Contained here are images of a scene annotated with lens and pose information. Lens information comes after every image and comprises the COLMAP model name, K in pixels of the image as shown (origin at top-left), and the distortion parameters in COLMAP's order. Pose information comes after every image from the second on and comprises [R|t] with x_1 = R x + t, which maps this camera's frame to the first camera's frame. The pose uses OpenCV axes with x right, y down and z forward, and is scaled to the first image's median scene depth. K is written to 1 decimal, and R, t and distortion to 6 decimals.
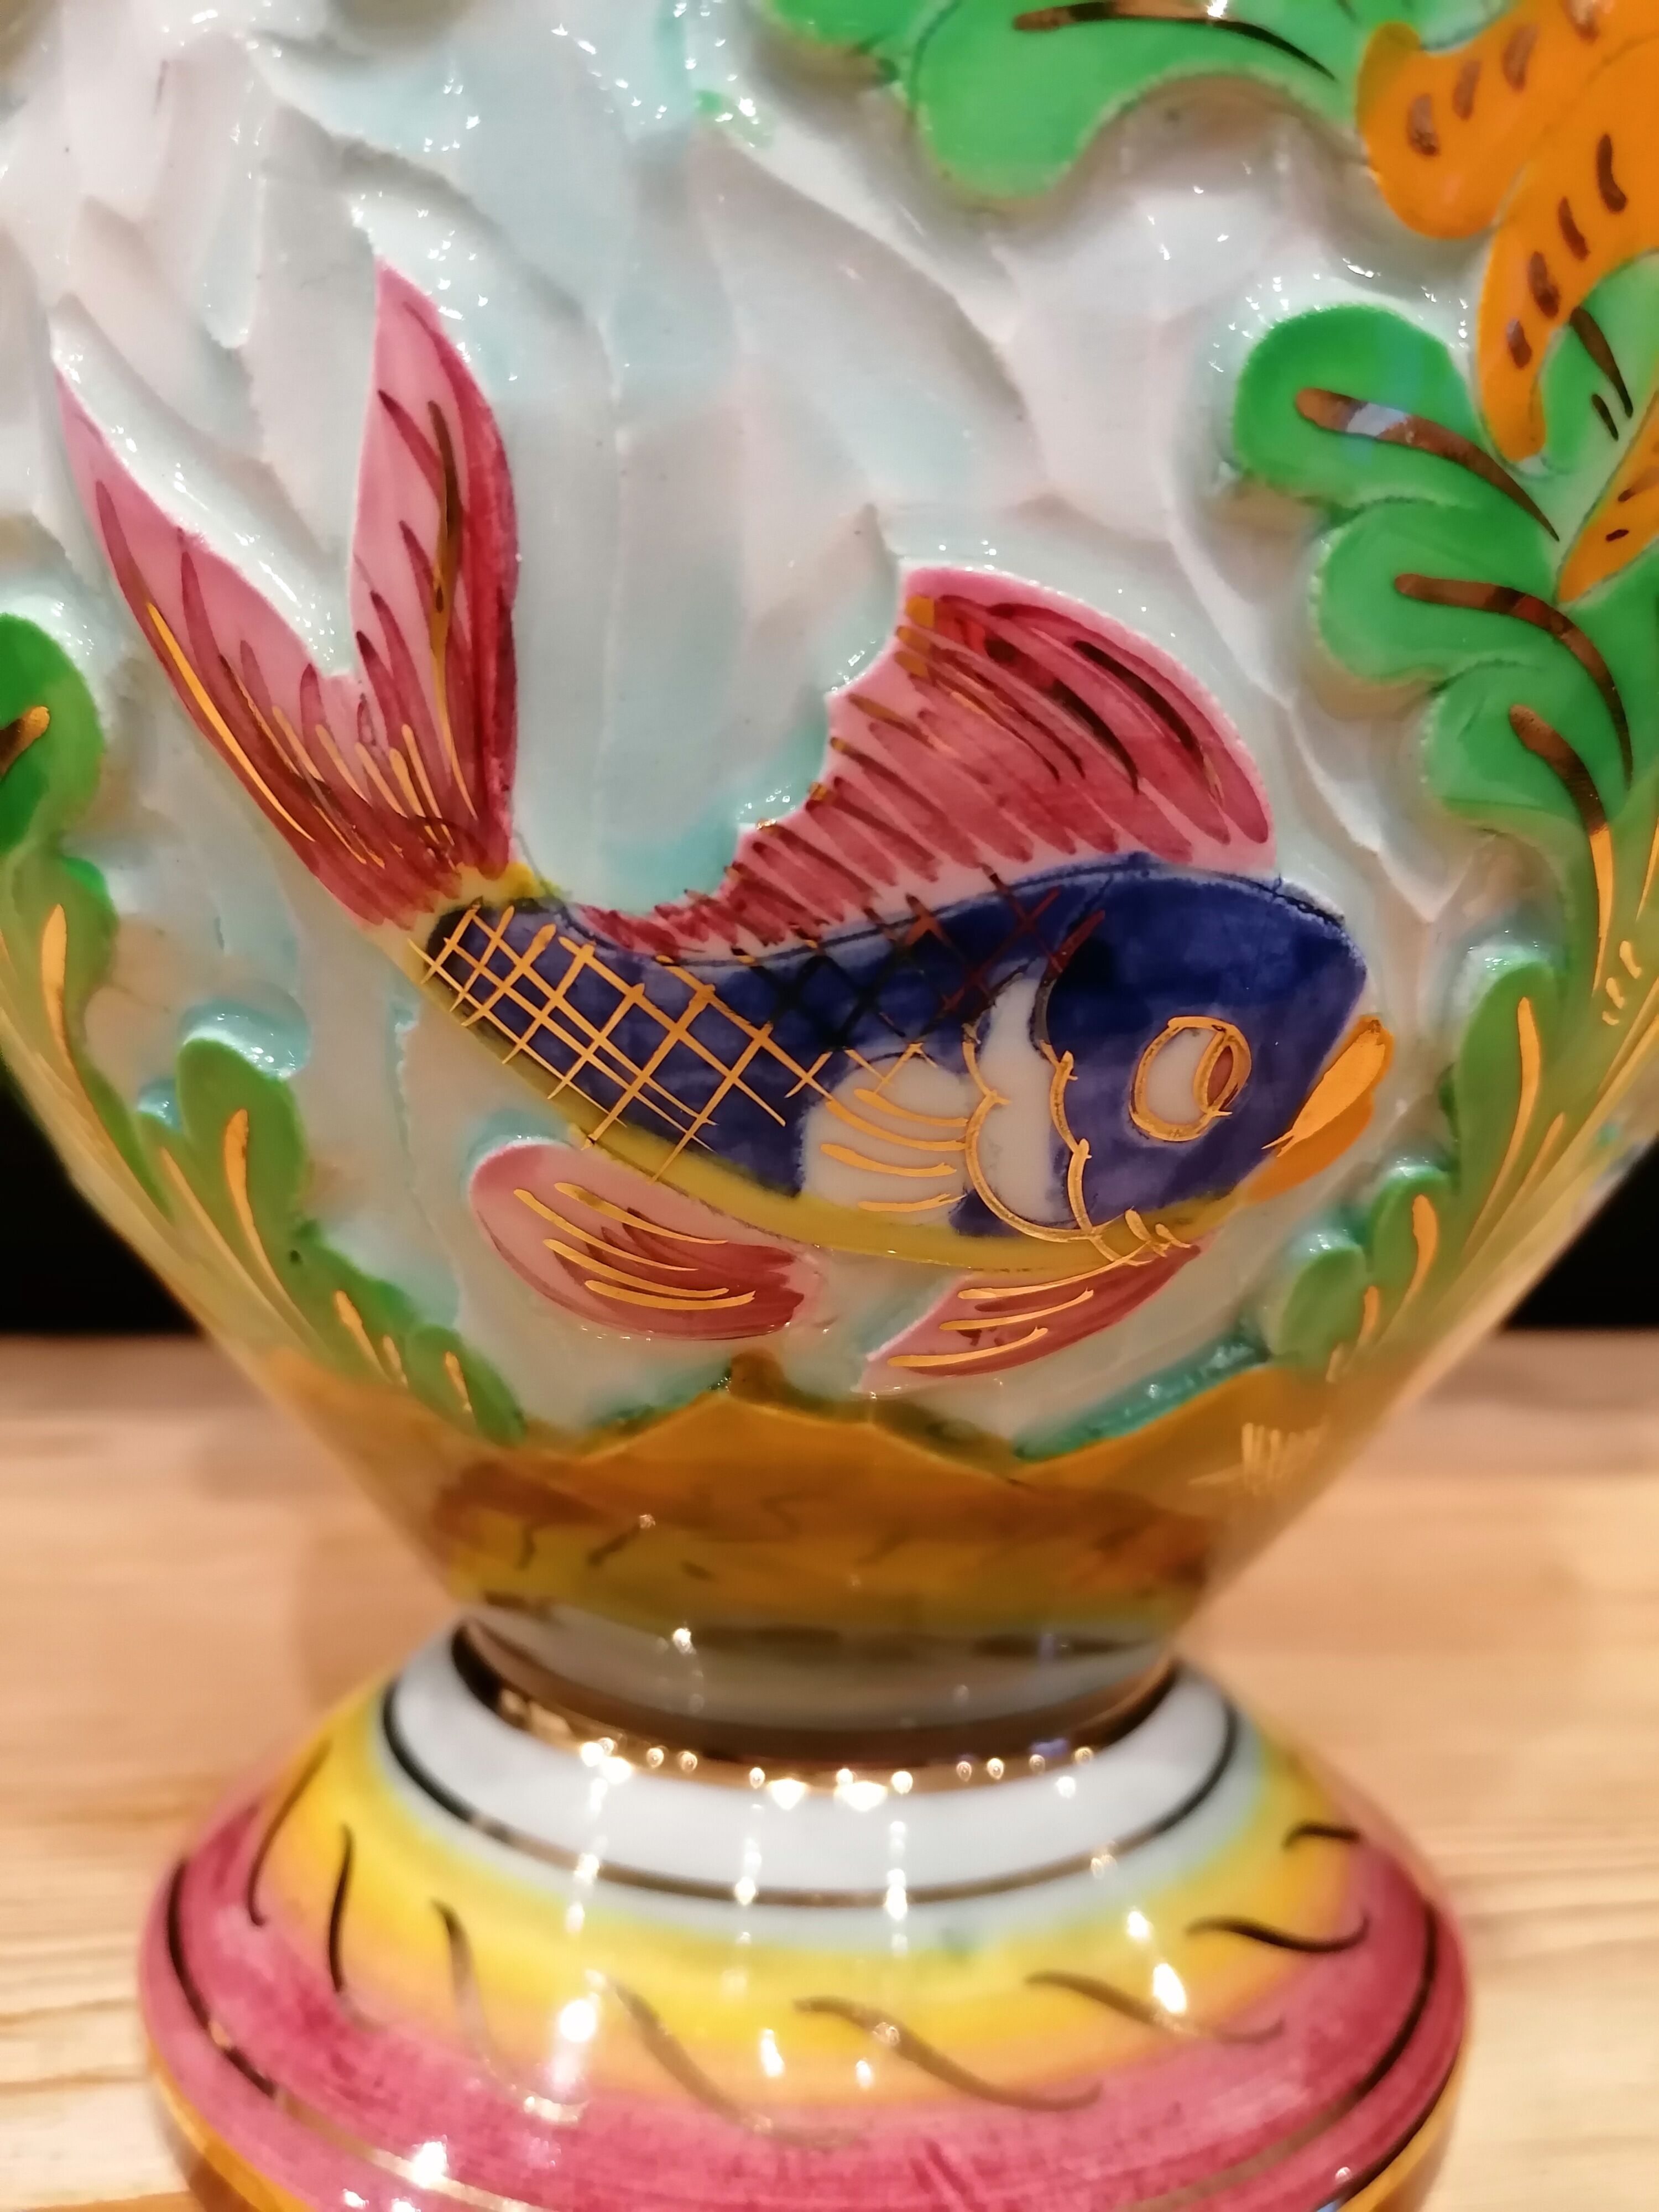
lens RADIAL K [[1724.4, 0, 776.8], [0, 1724.4, 1206.5], [0, 0, 1]] dist [0.016627, -0.019737]
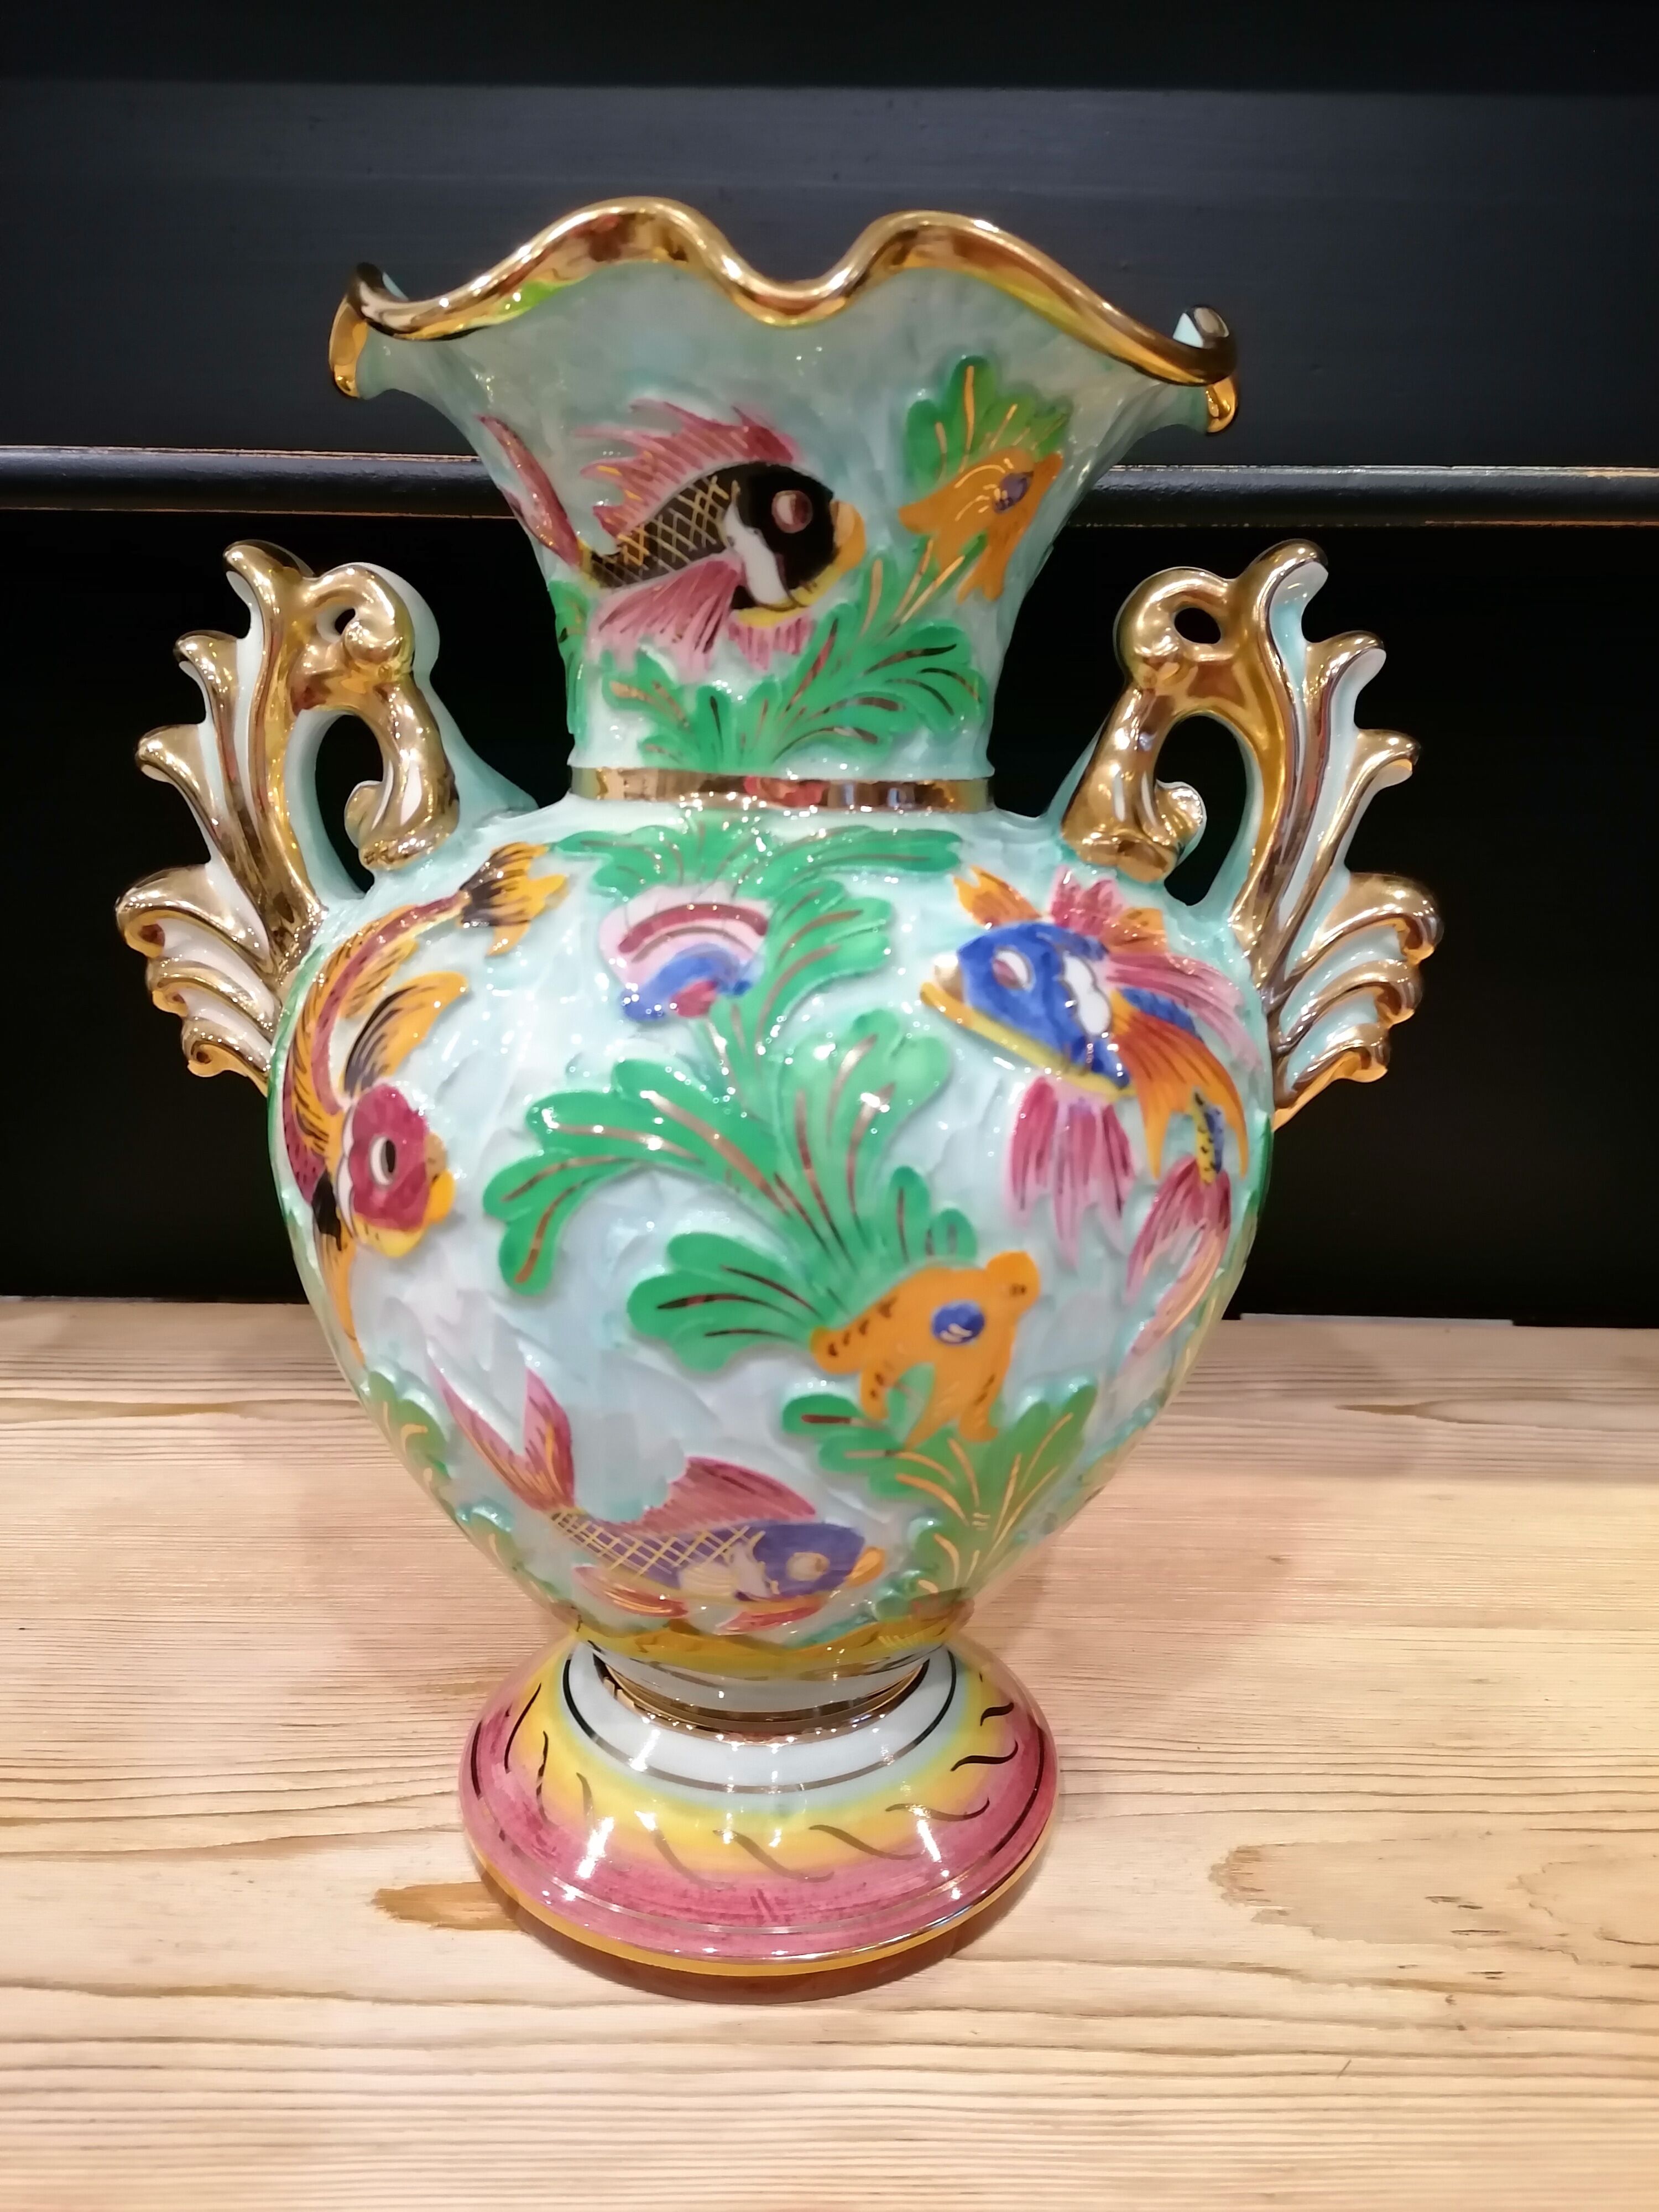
lens RADIAL K [[1724.4, 0, 838.8], [0, 1724.4, 1113.3], [0, 0, 1]] dist [0.016627, -0.019737]
pose [[0.993185, 0.023865, -0.114075, 0.479657], [-0.009210, 0.991821, 0.127301, -0.953474], [0.116180, -0.125383, 0.985282, -1.405046]]
